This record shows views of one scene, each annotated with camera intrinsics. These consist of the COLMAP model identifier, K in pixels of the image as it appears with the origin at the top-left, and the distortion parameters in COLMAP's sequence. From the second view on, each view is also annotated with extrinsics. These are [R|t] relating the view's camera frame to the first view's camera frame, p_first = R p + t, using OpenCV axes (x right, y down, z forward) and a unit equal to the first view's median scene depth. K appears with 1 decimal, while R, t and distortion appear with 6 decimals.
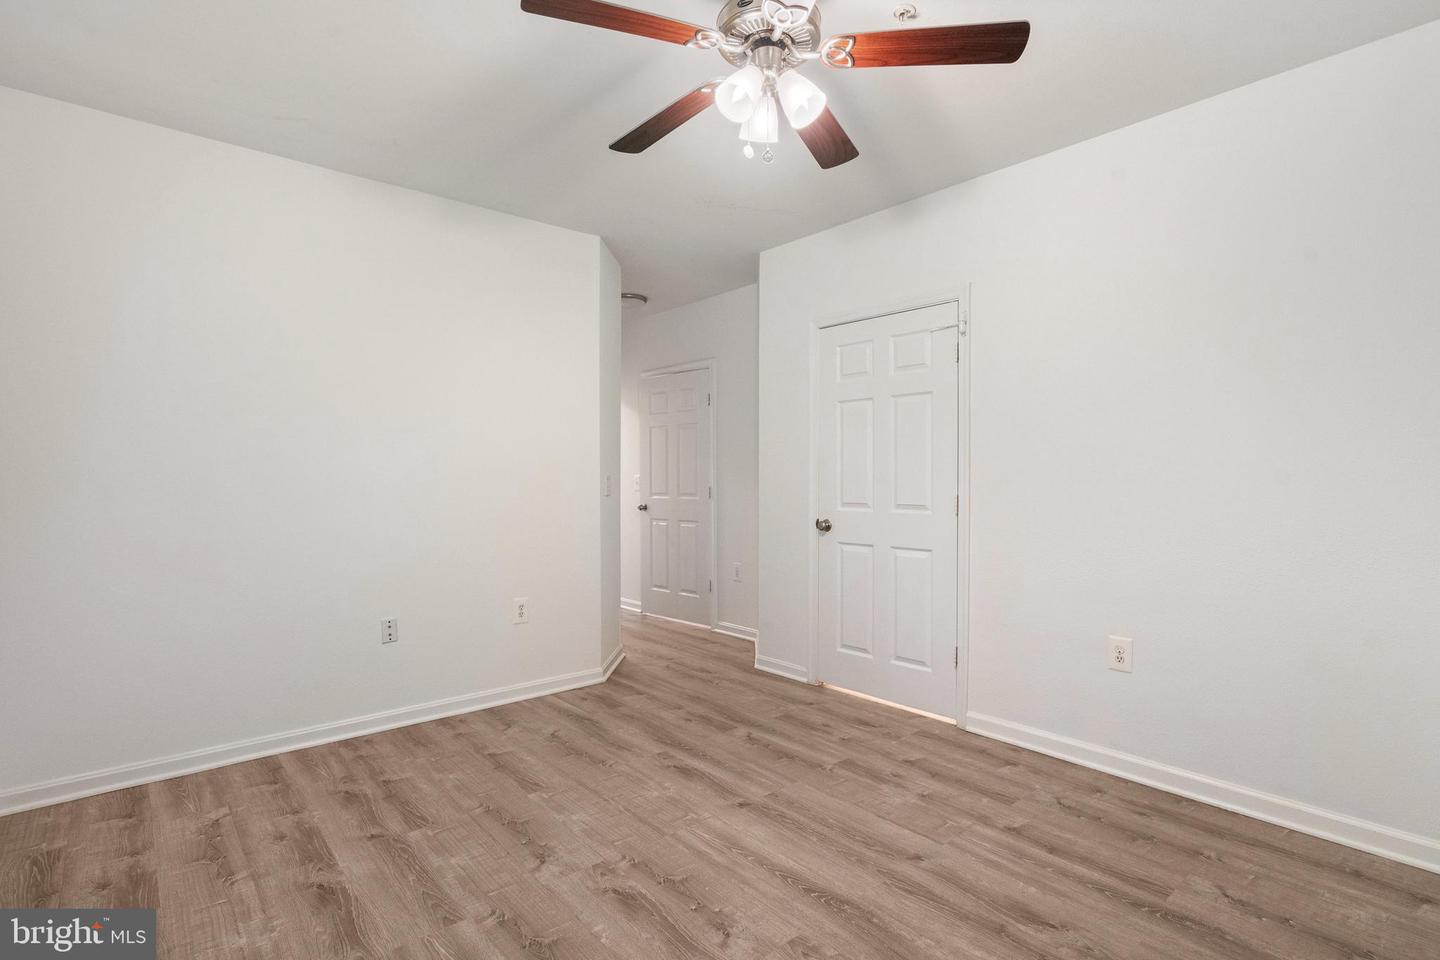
lens RADIAL K [[664.0, 0, 719.3], [0, 664.0, 481.5], [0, 0, 1]] dist [-0.001705, 0.000271]
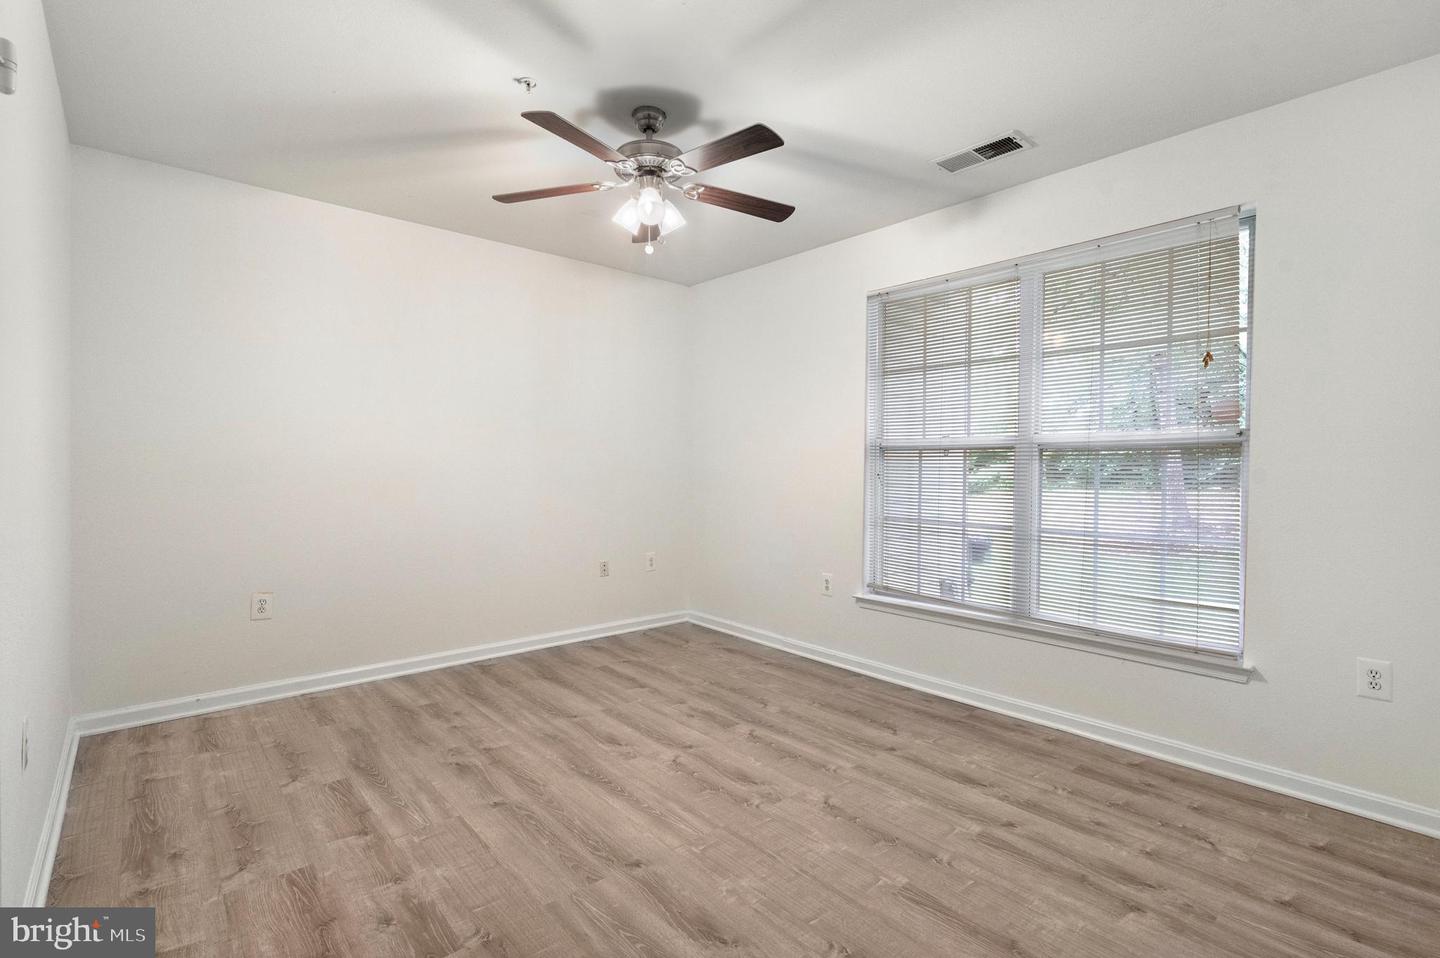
lens RADIAL K [[664.0, 0, 719.3], [0, 664.0, 480.5], [0, 0, 1]] dist [-0.001705, 0.000271]
pose [[-0.999956, -0.007005, 0.006312, -0.078606], [-0.006803, 0.999483, 0.031417, -0.019959], [-0.006529, 0.031372, -0.999486, 2.006826]]
